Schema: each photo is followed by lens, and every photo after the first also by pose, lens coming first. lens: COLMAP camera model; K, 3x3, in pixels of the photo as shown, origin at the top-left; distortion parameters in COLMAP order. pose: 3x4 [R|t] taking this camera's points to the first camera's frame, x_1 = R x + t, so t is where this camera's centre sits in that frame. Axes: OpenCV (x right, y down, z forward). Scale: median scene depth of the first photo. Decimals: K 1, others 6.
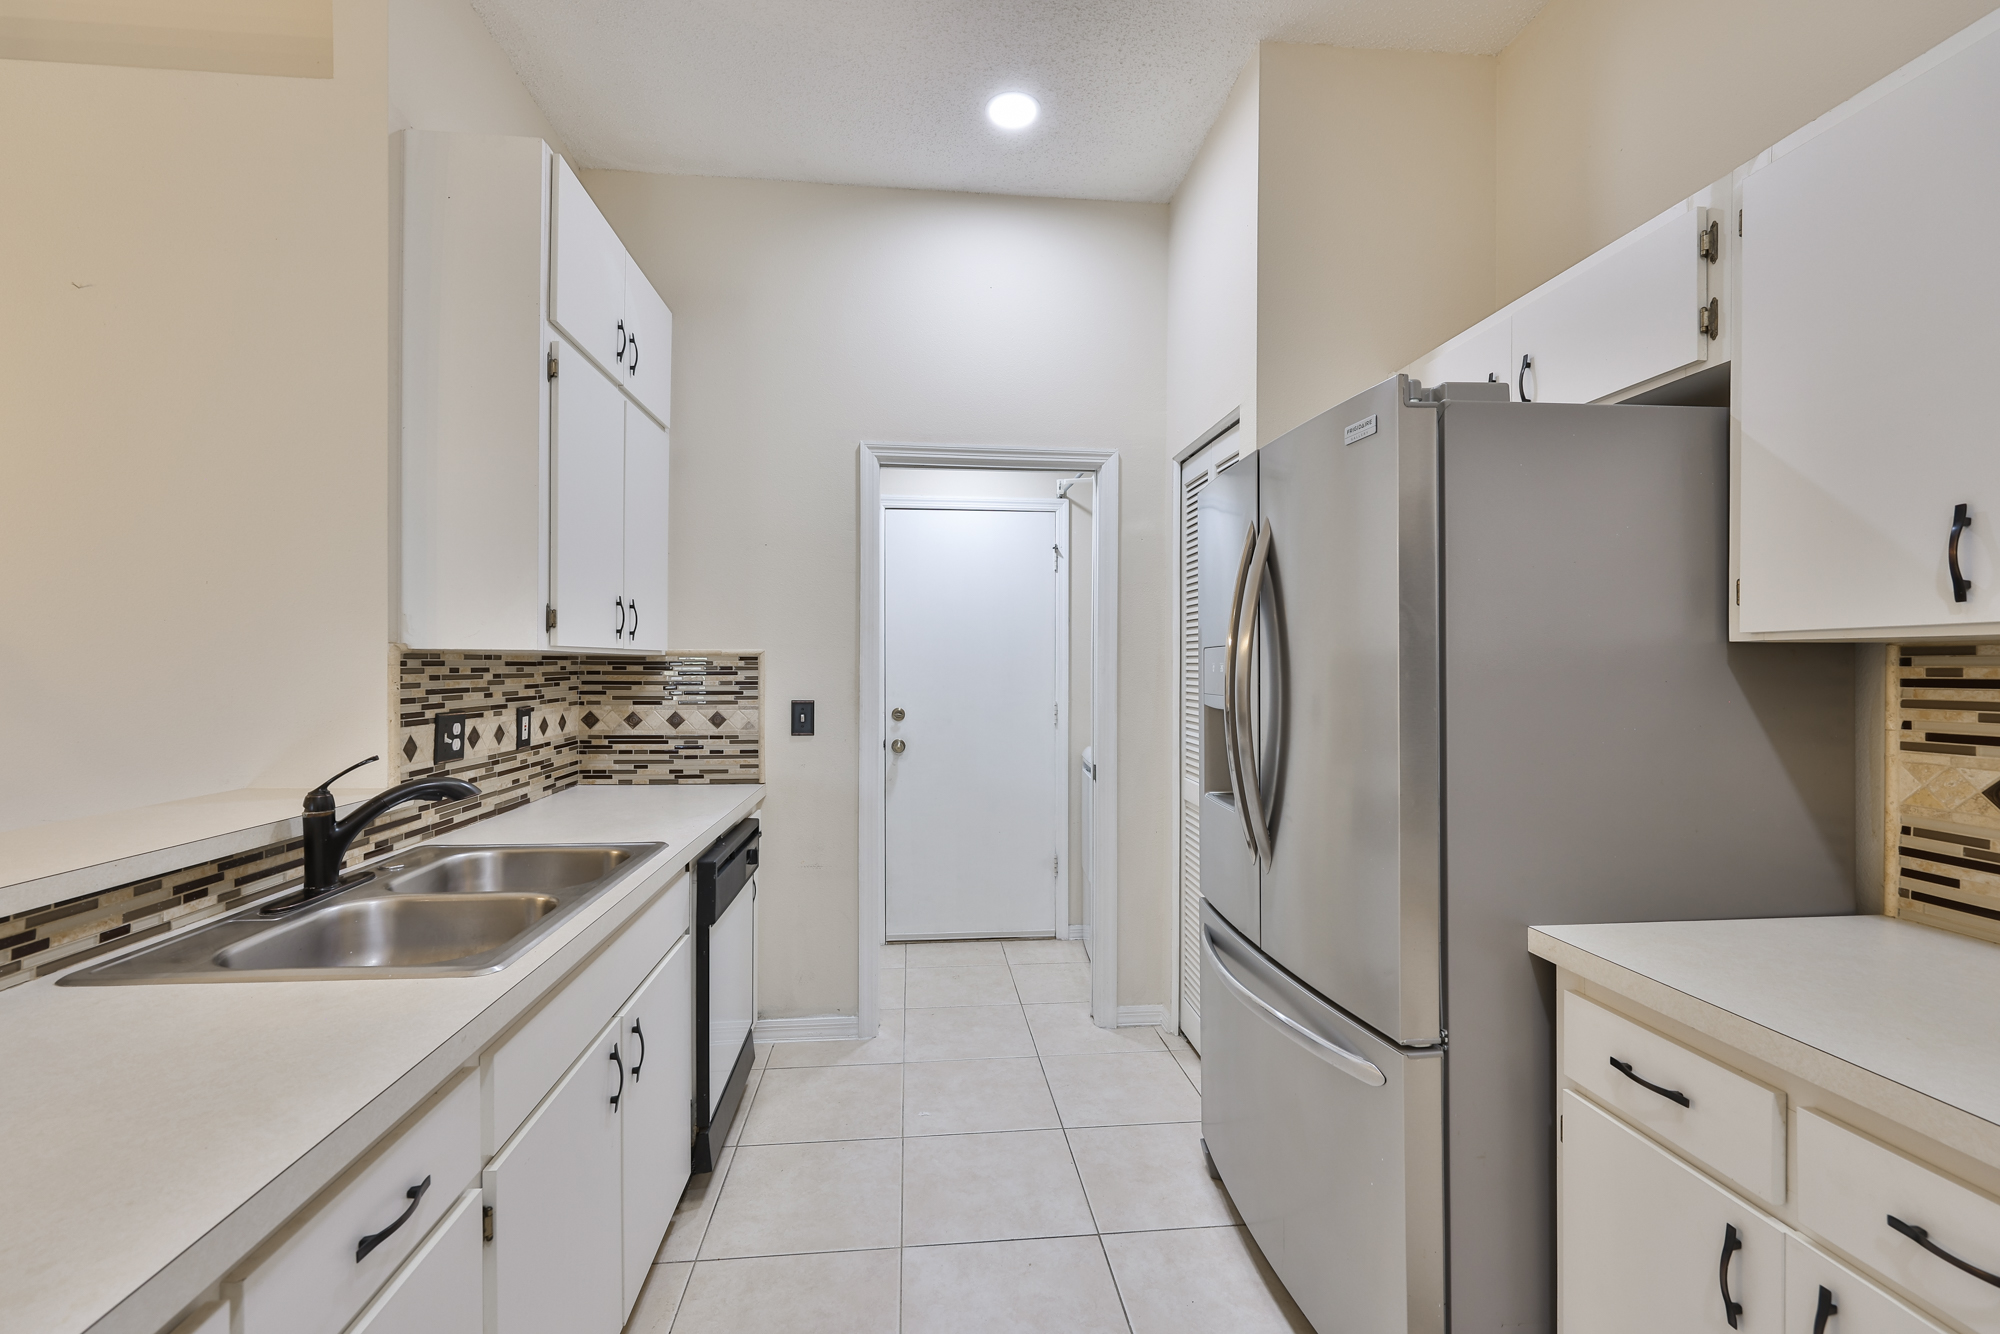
lens RADIAL K [[849.7, 0, 1001.0], [0, 849.7, 665.5], [0, 0, 1]] dist [0.003782, -0.000679]
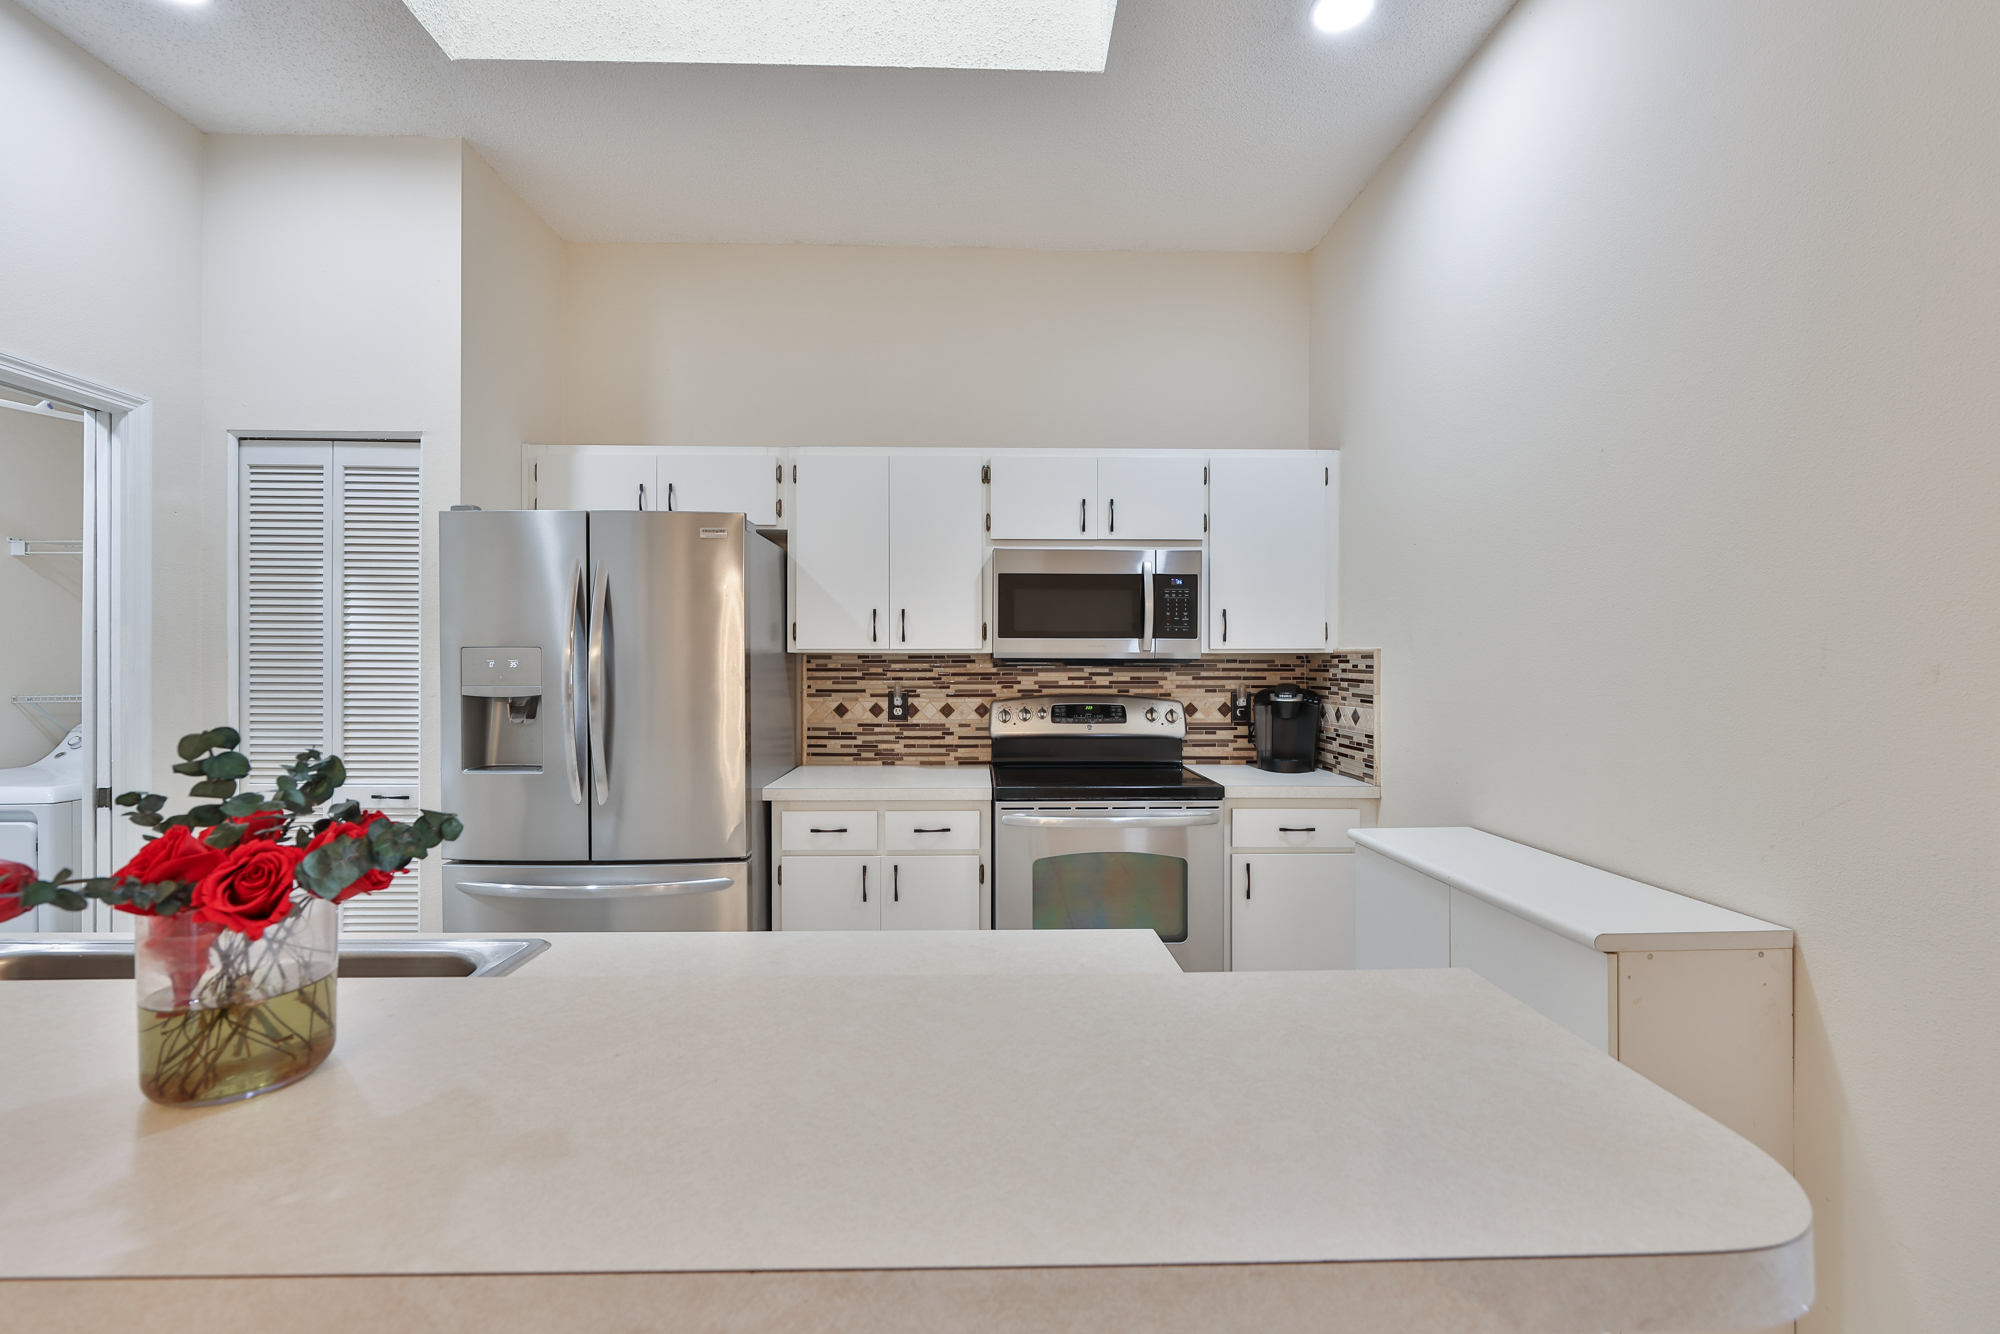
lens RADIAL K [[849.7, 0, 989.0], [0, 849.7, 673.5], [0, 0, 1]] dist [0.003782, -0.000679]
pose [[0.081334, -0.010709, 0.996629, -0.499778], [-0.001074, 0.999941, 0.010832, 0.001269], [-0.996686, -0.001951, 0.081317, 0.099901]]
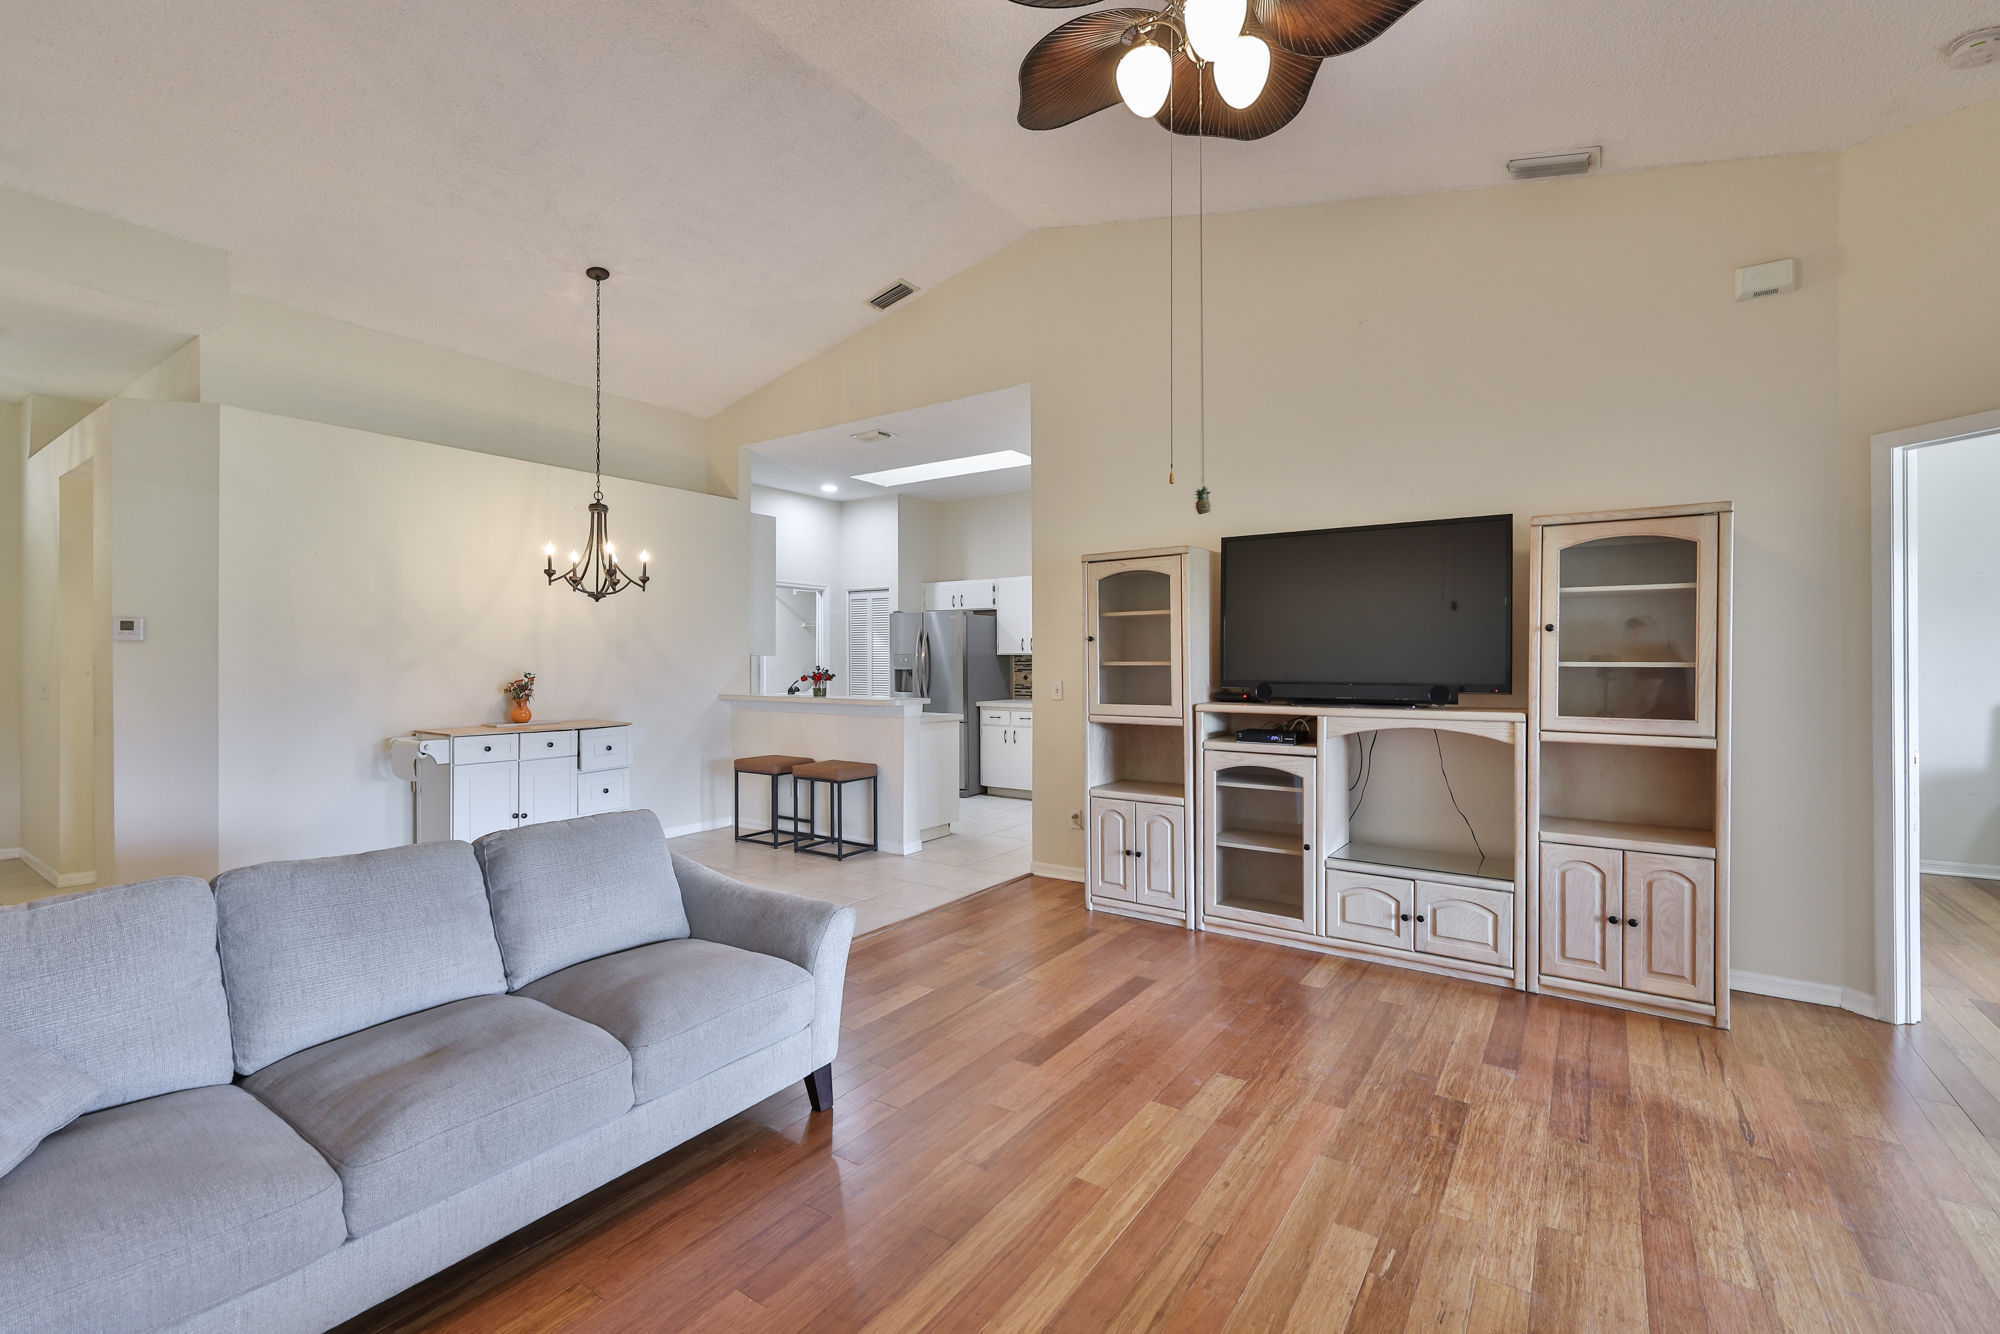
lens RADIAL K [[849.7, 0, 999.6], [0, 849.7, 661.6], [0, 0, 1]] dist [0.003782, -0.000679]
pose [[0.642636, -0.004684, 0.766157, -1.396735], [0.001247, 0.999986, 0.005068, -0.003357], [-0.766171, -0.002302, 0.642633, -1.077361]]
